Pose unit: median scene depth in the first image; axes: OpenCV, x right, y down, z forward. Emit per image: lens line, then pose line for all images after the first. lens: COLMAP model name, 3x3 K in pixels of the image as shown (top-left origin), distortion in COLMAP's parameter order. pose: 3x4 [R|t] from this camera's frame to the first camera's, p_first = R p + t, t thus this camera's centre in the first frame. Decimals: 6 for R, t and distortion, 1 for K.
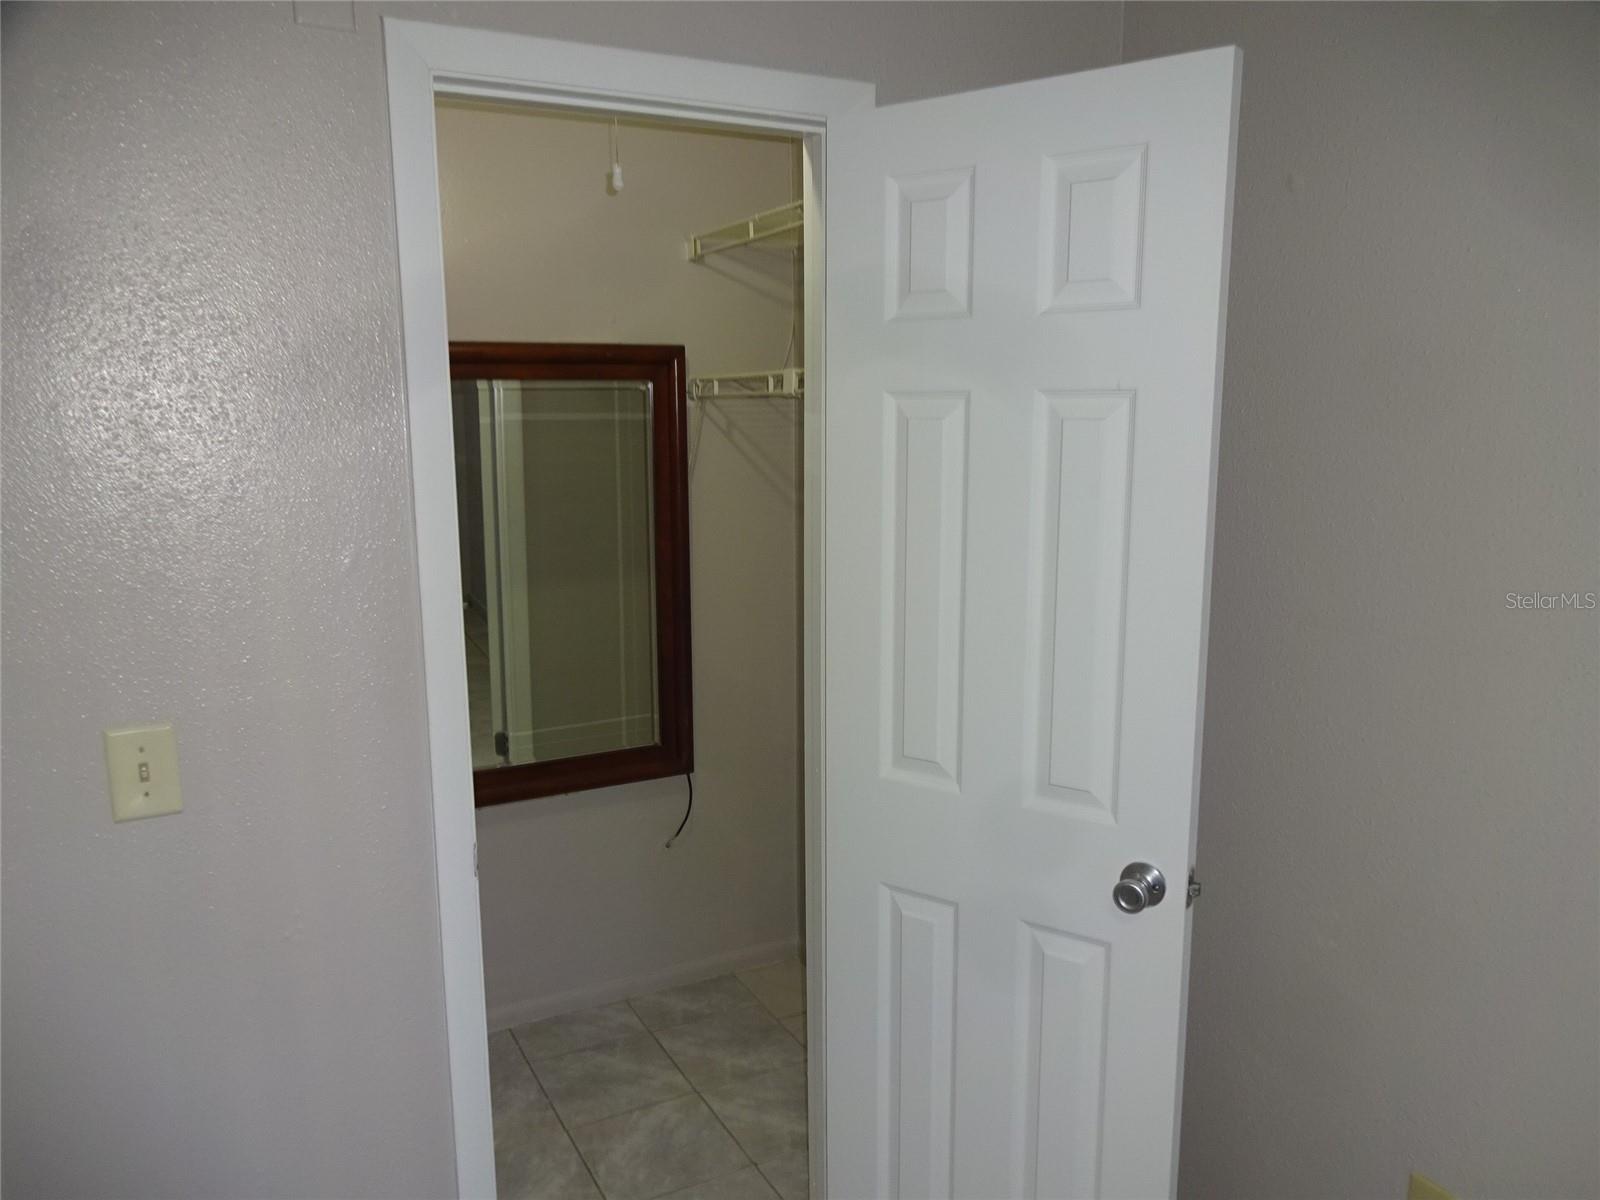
lens RADIAL K [[1174.3, 0, 798.8], [0, 1174.3, 619.7], [0, 0, 1]] dist [0.003614, -0.003806]
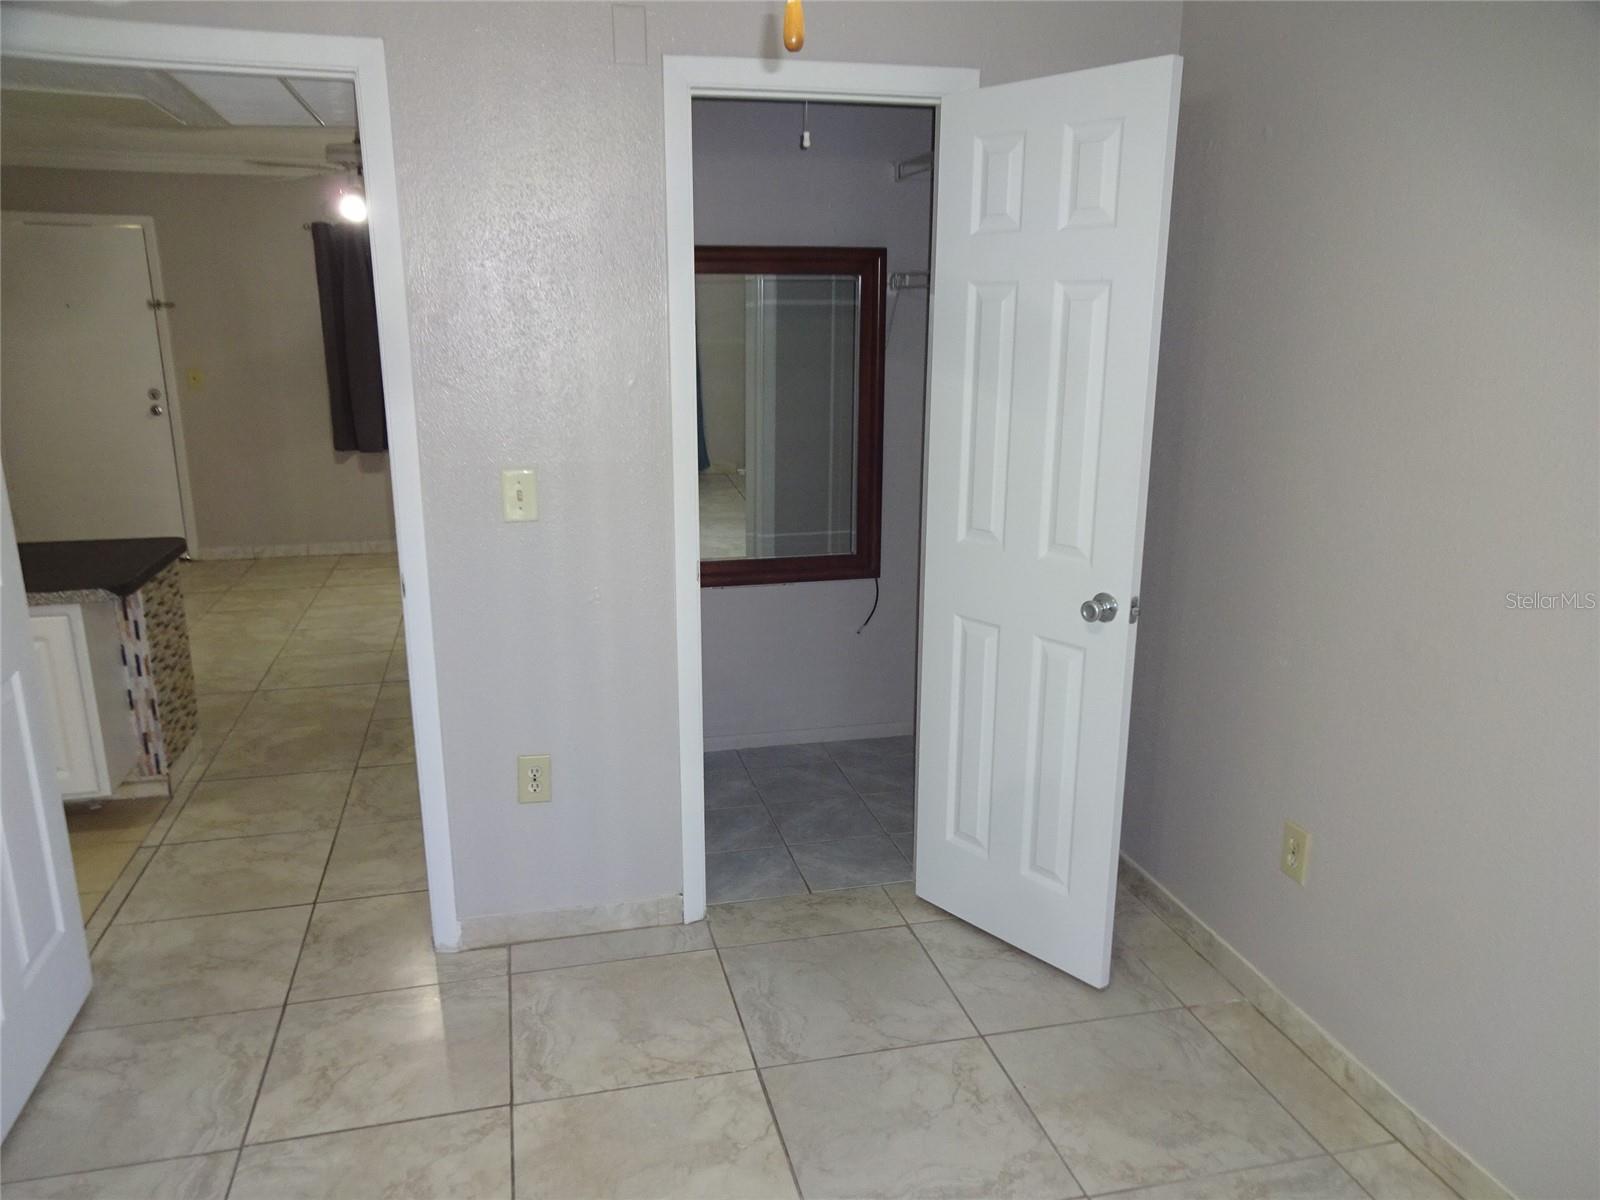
lens RADIAL K [[1174.3, 0, 798.8], [0, 1174.3, 619.7], [0, 0, 1]] dist [0.003614, -0.003806]
pose [[0.968940, 0.072556, -0.236414, 0.246774], [-0.052349, 0.994505, 0.090663, 0.111731], [0.241693, -0.075471, 0.967413, -0.543741]]
